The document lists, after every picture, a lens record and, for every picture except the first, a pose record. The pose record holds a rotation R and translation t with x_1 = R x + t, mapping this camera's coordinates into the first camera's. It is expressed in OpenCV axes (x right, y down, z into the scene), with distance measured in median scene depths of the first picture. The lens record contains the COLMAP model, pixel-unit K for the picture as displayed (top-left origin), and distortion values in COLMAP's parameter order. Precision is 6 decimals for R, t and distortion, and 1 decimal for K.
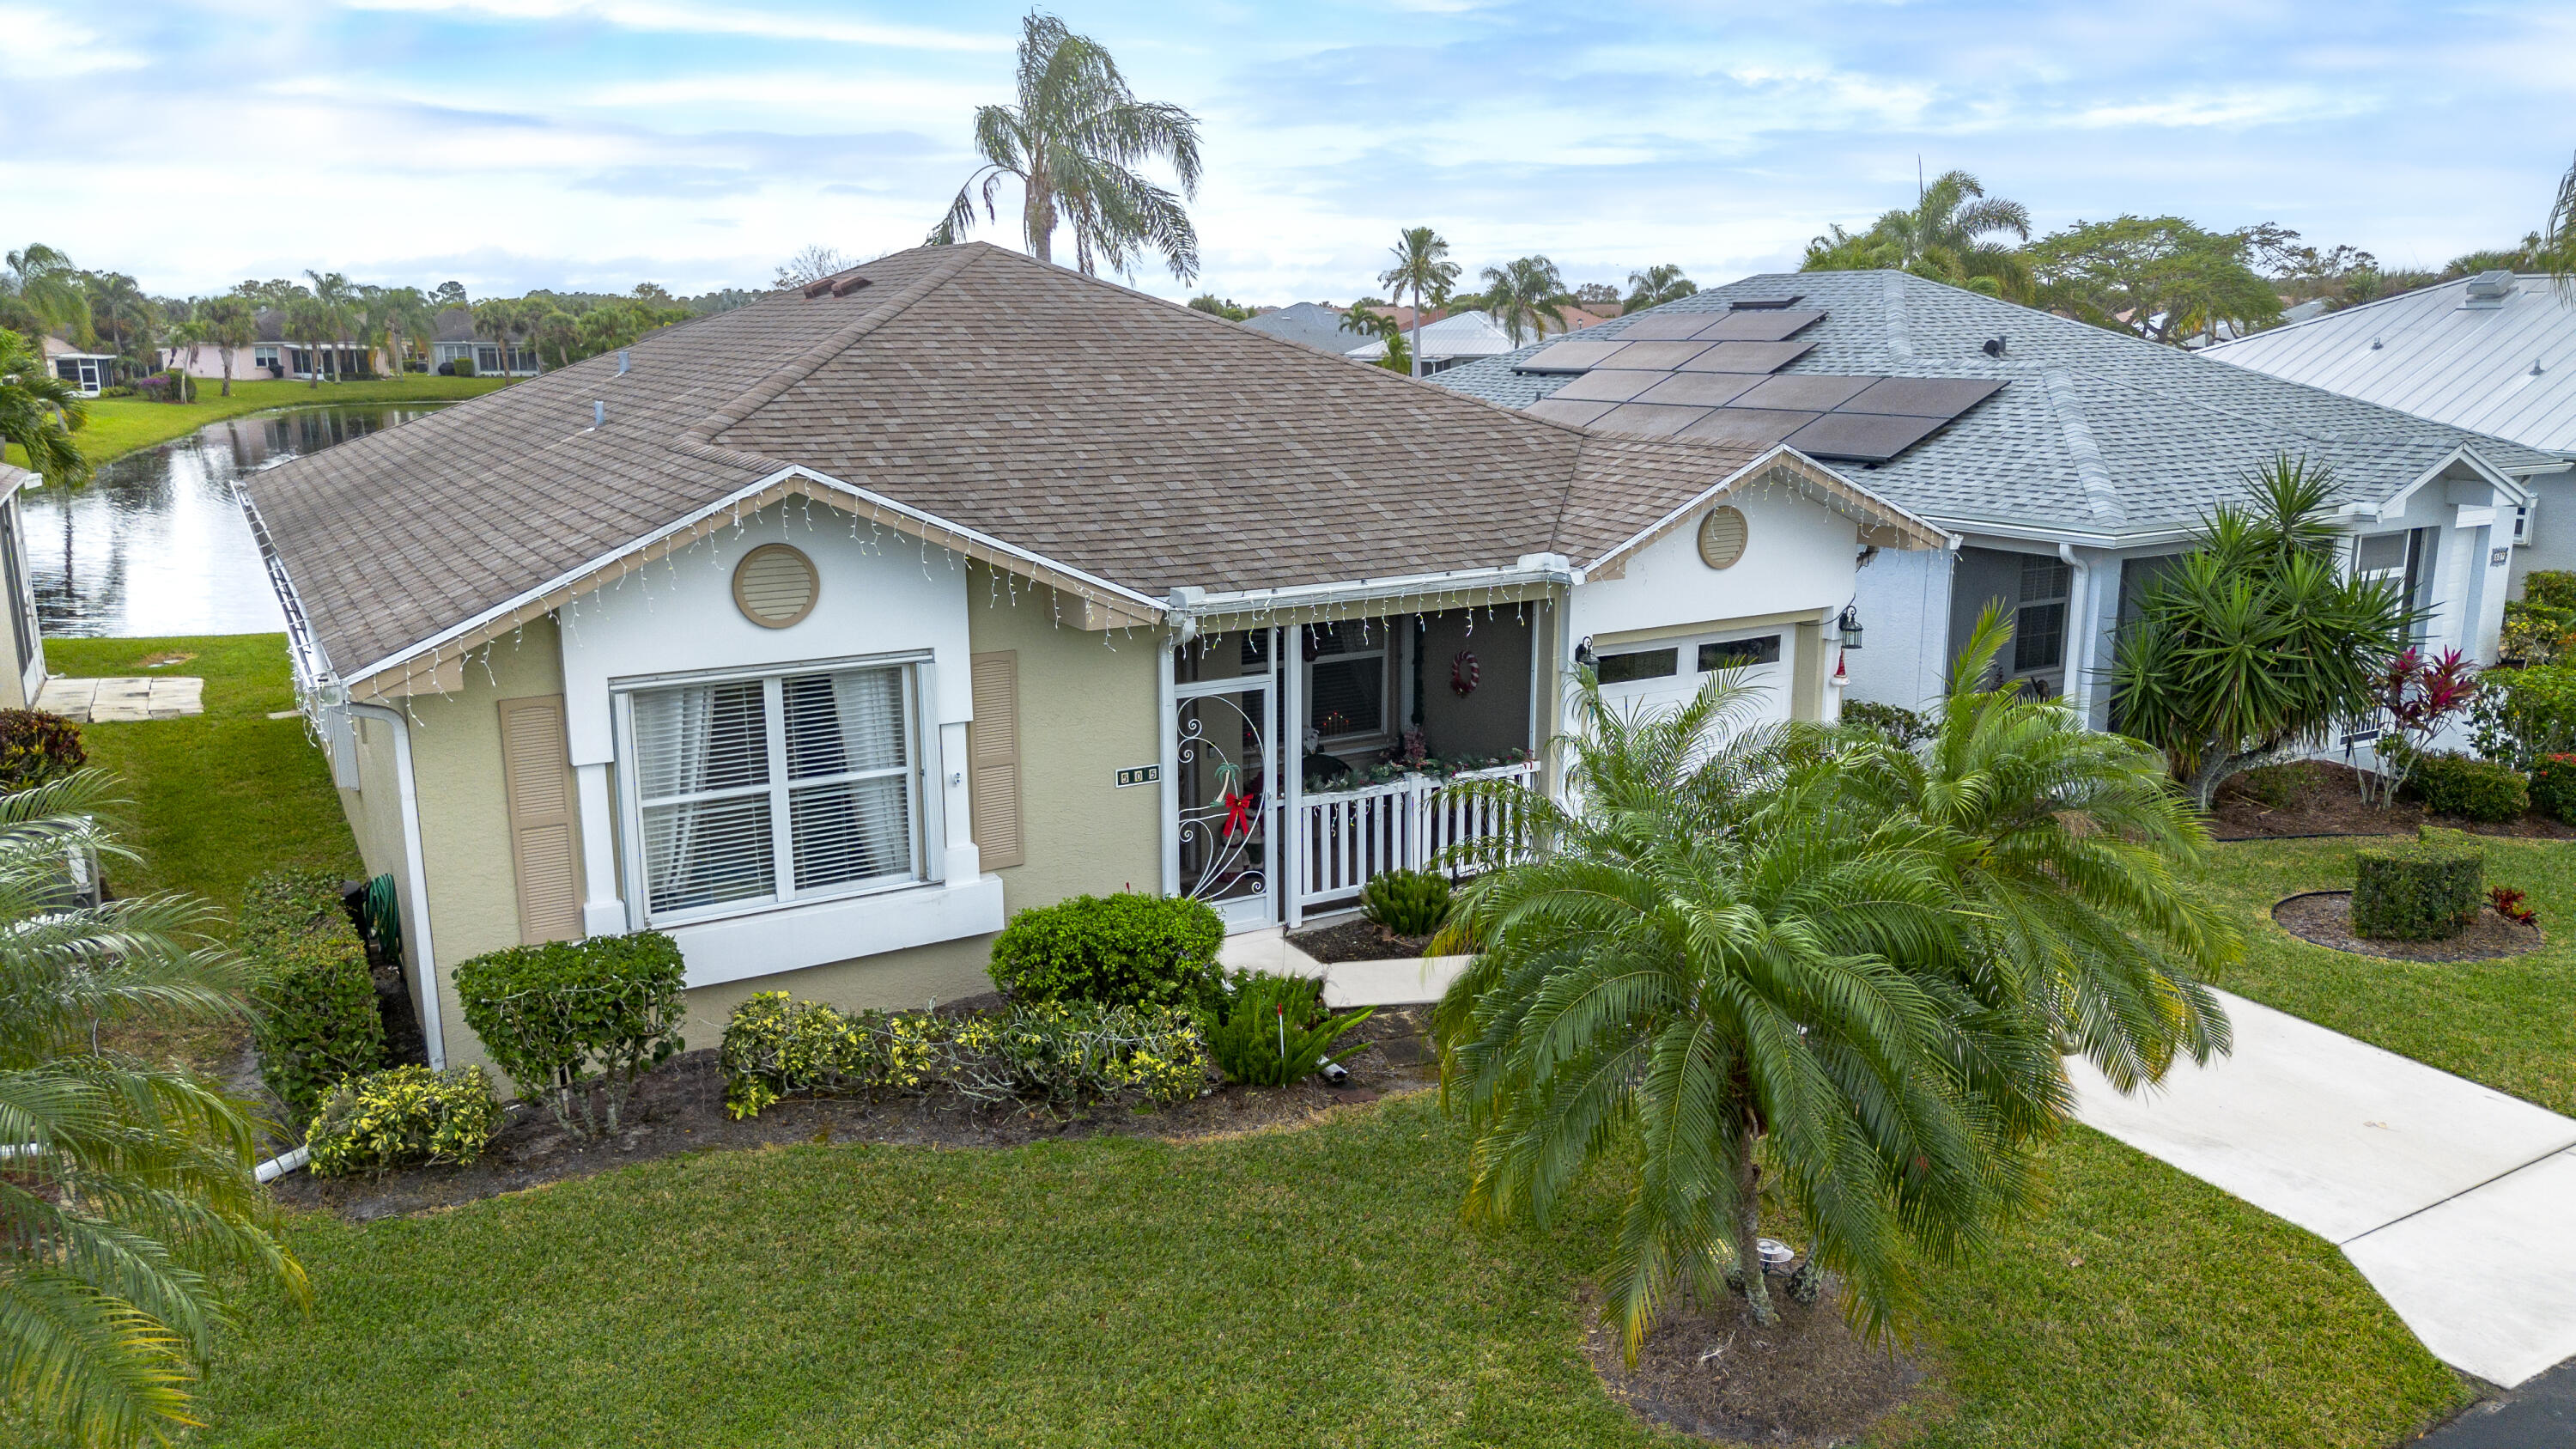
lens RADIAL K [[1838.0, 0, 1288.2], [0, 1838.0, 727.8], [0, 0, 1]] dist [0.037857, -0.007626]
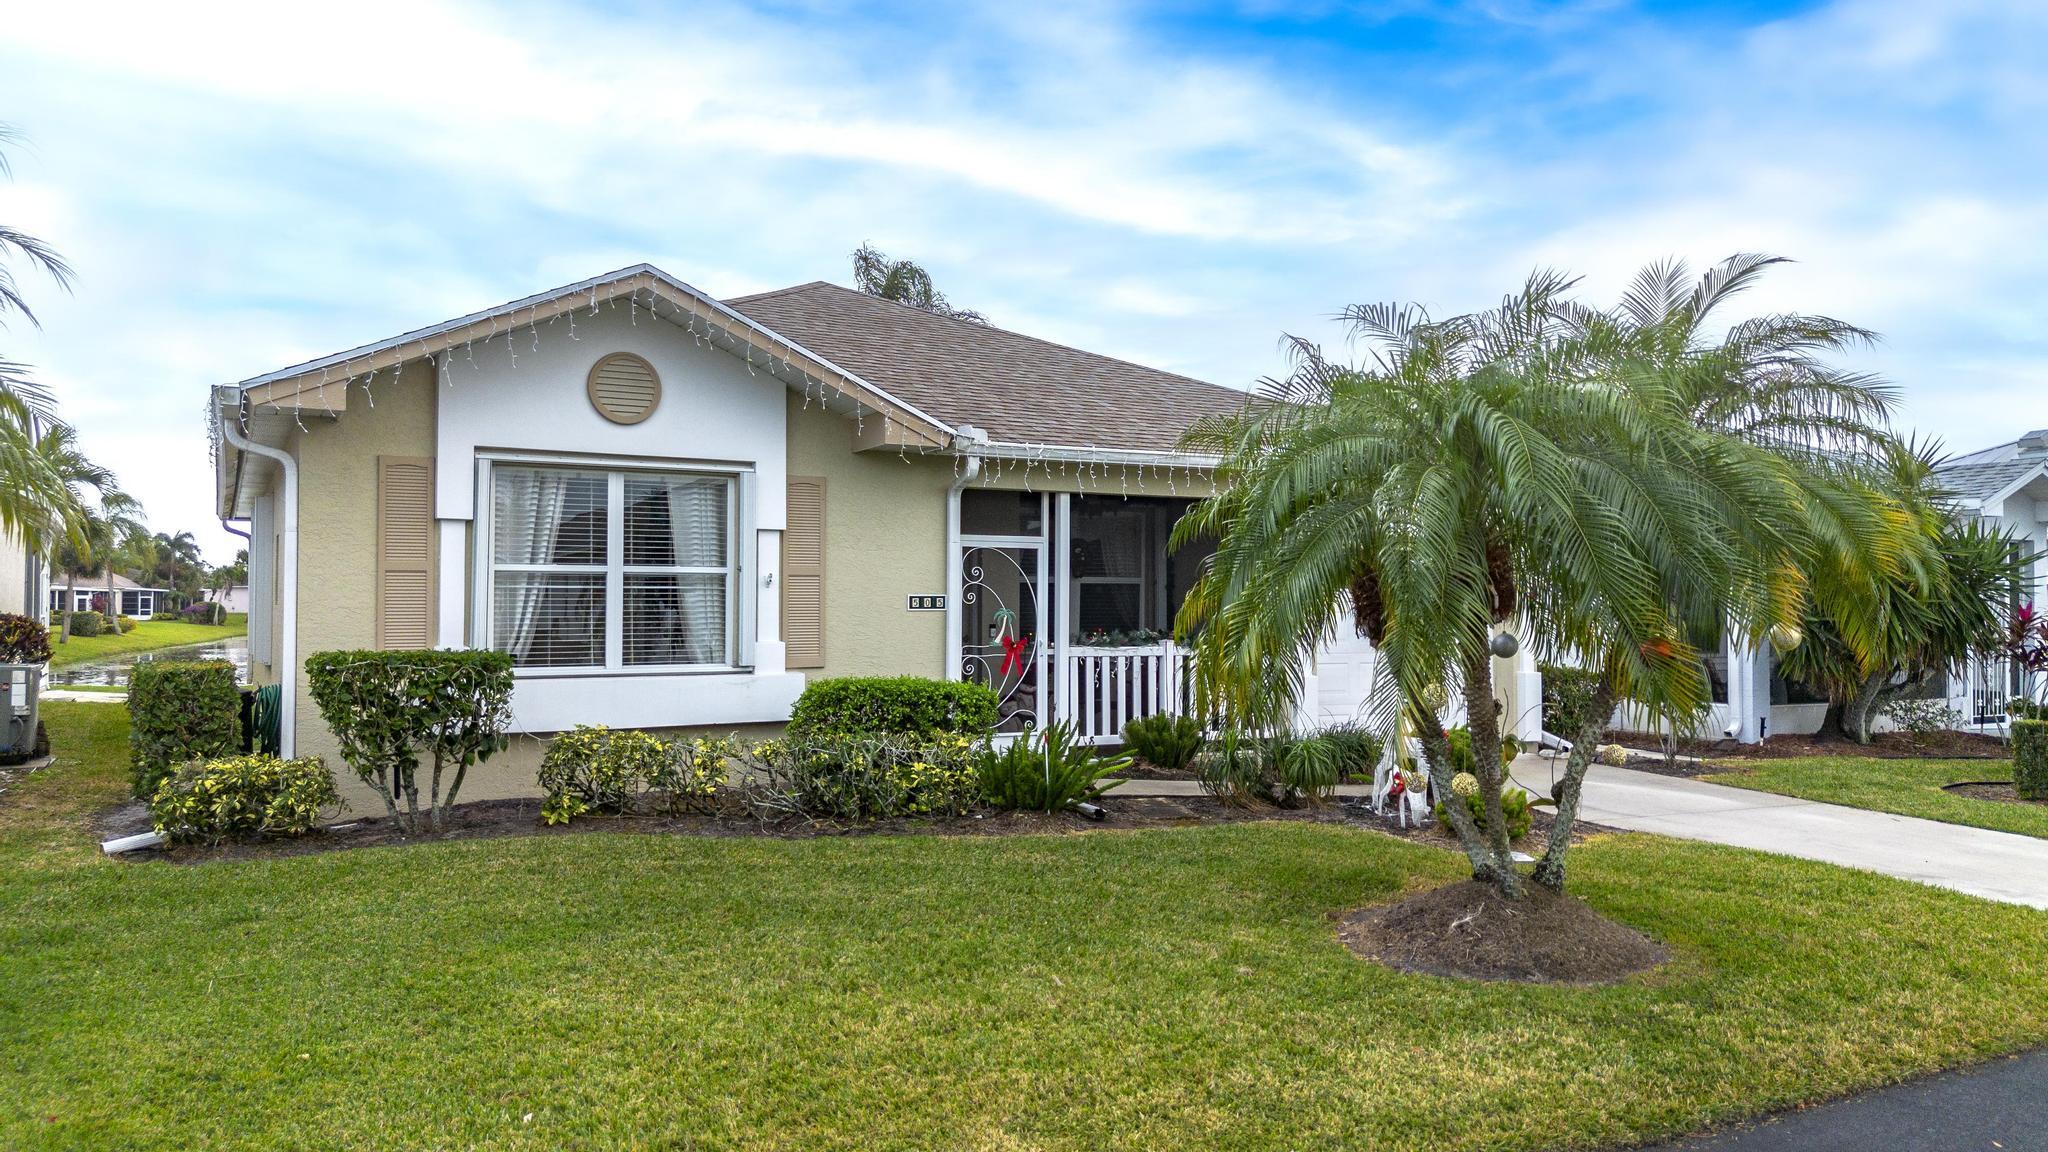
lens RADIAL K [[1461.1, 0, 1024.7], [0, 1461.1, 574.4], [0, 0, 1]] dist [0.037857, -0.007626]
pose [[0.999491, 0.008730, -0.030688, 0.008050], [-0.015661, 0.972240, -0.233463, 0.237105], [0.027798, 0.233825, 0.971881, 0.112494]]
